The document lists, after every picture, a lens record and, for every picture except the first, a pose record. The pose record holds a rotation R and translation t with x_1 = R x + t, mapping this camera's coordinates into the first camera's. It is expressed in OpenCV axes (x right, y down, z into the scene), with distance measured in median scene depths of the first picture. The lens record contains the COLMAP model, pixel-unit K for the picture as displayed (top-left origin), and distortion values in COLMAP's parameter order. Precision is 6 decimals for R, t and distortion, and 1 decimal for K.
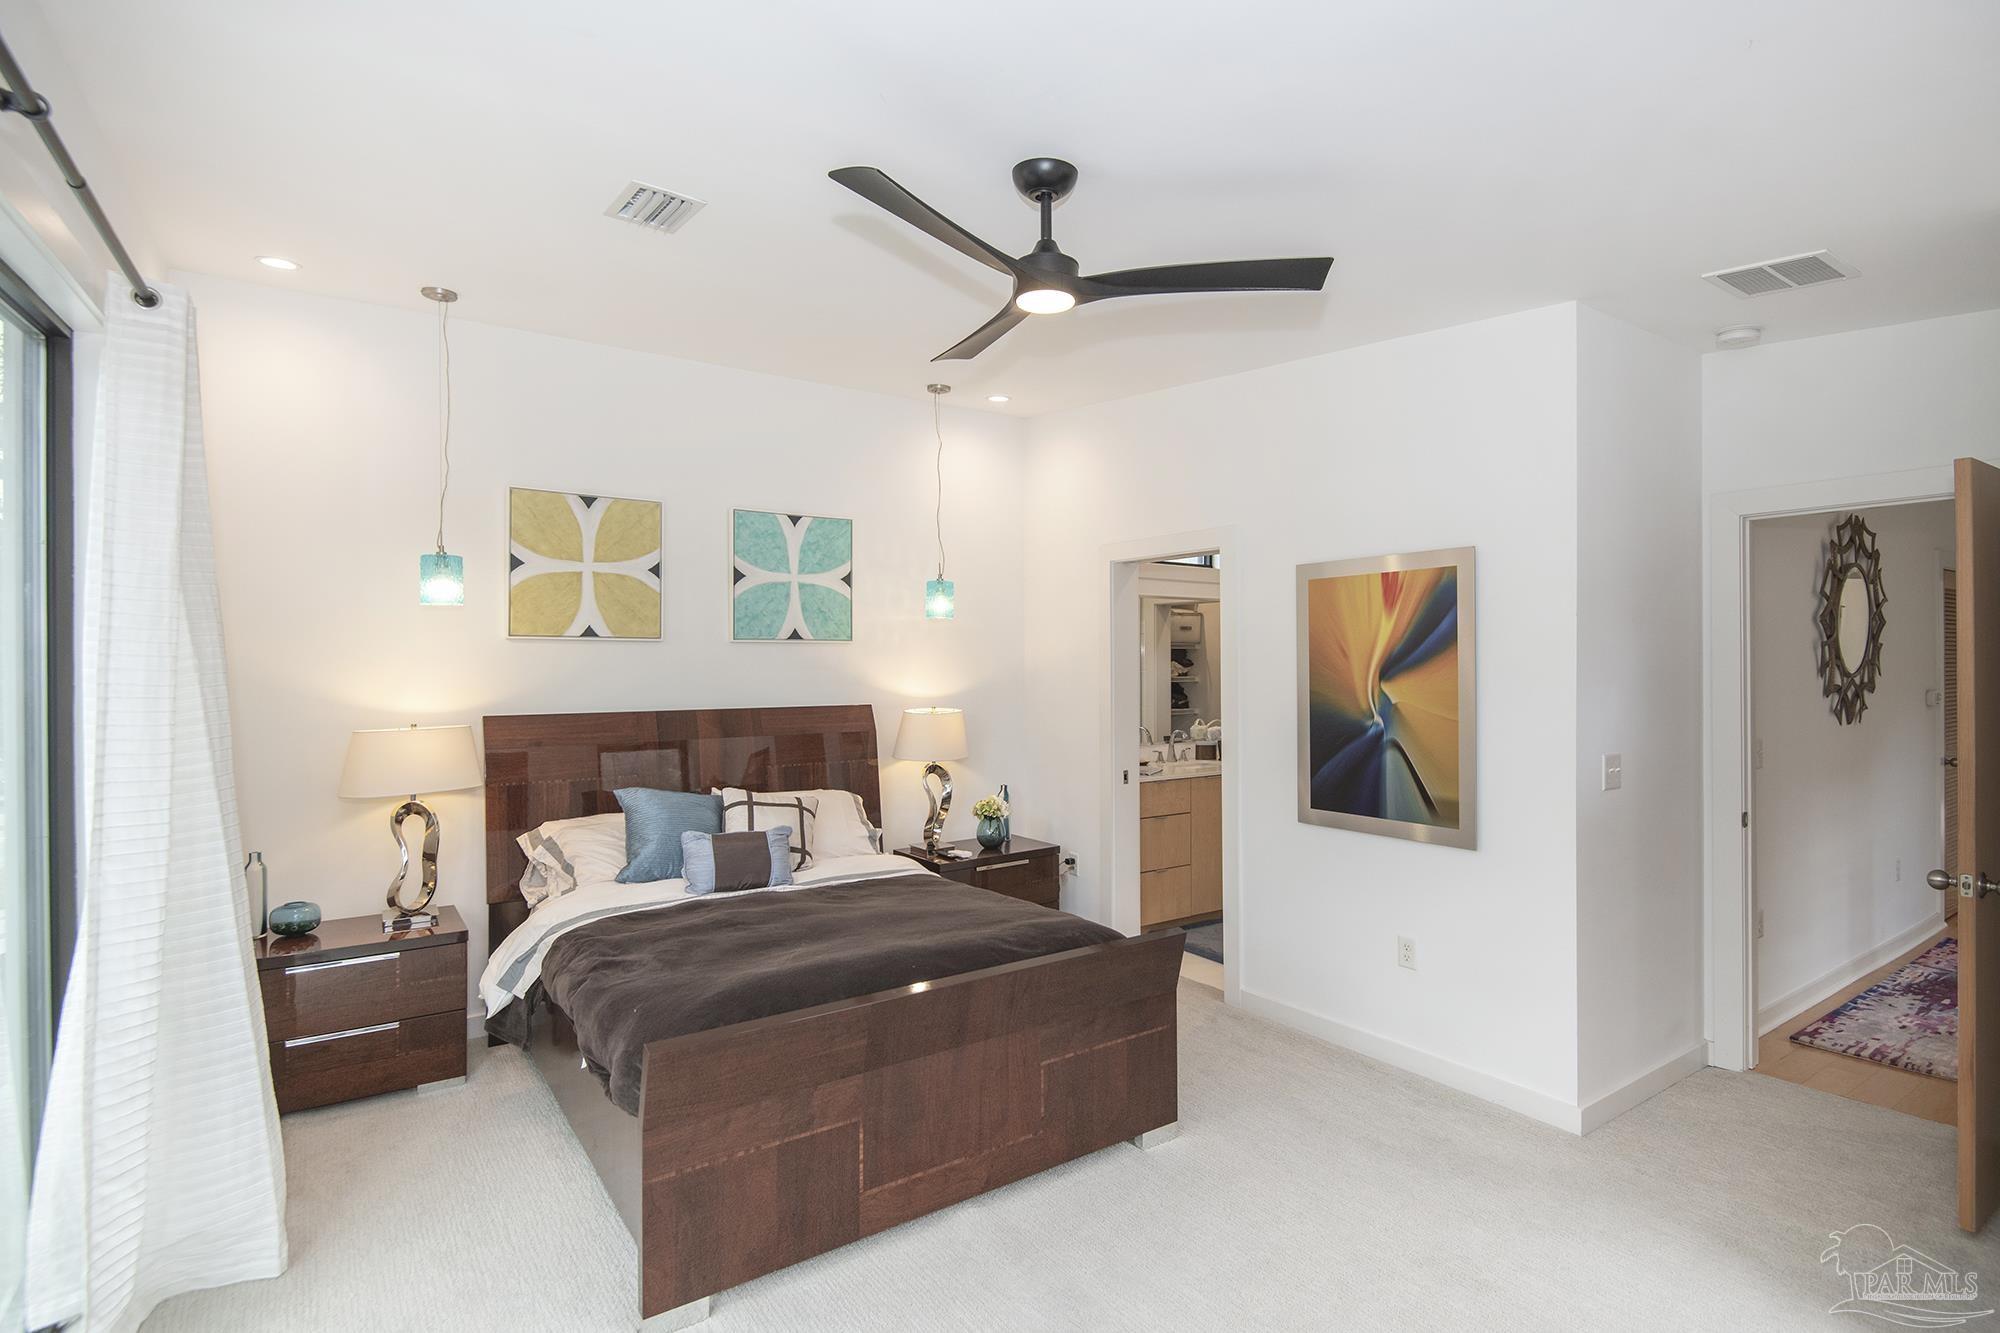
lens RADIAL K [[950.8, 0, 1009.1], [0, 950.8, 670.1], [0, 0, 1]] dist [-0.001309, -0.000516]
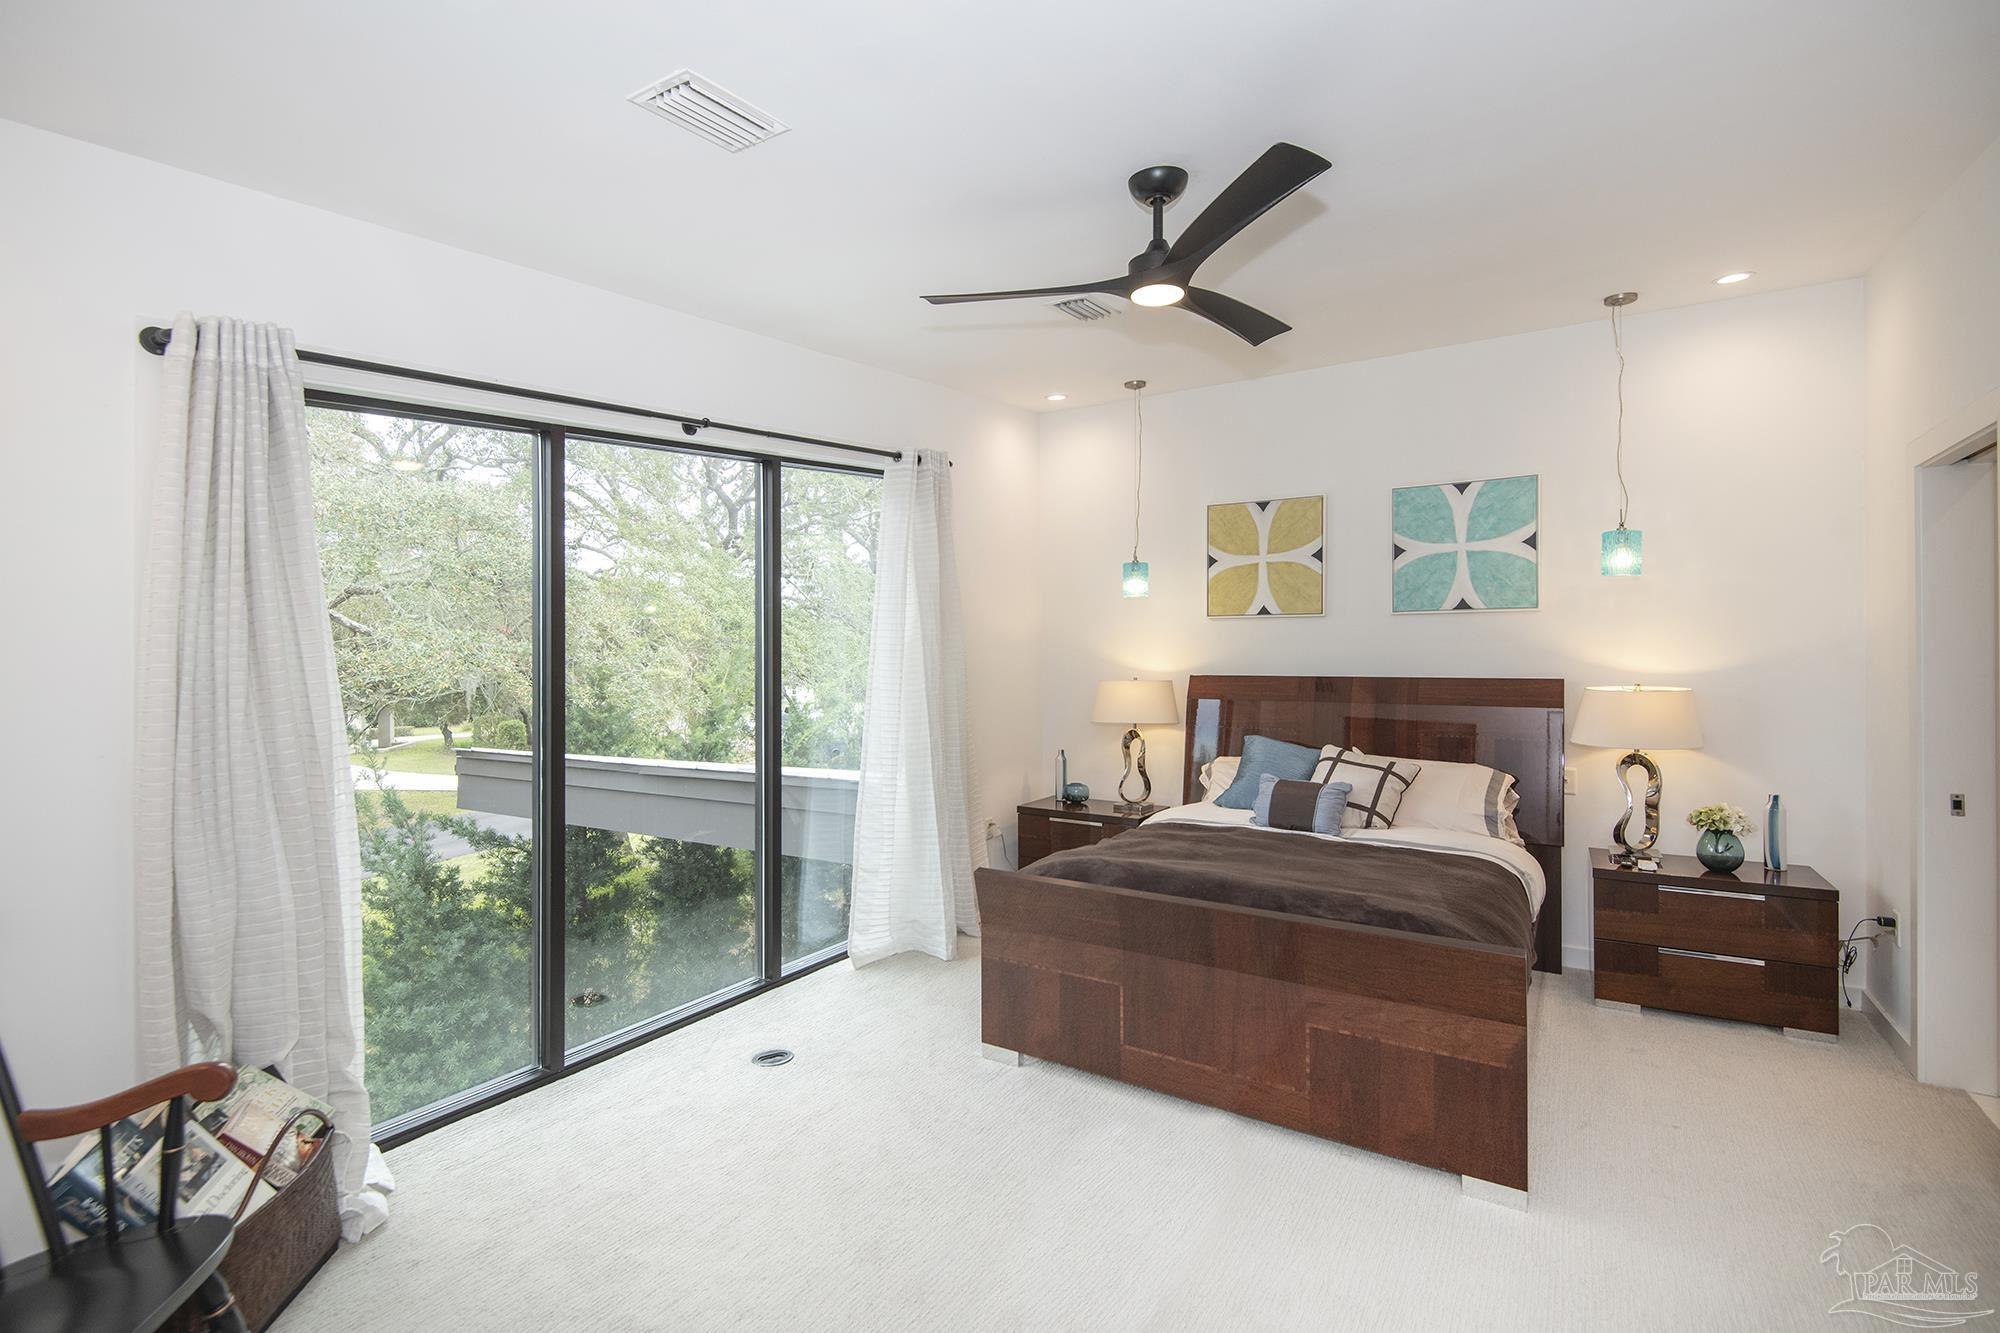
lens RADIAL K [[905.0, 0, 995.7], [0, 905.0, 655.2], [0, 0, 1]] dist [0.018185, -0.002787]
pose [[0.395666, 0.004516, -0.918383, 0.474702], [-0.001566, 0.999990, 0.004242, 0.012871], [0.918393, -0.000240, 0.395669, 0.194029]]
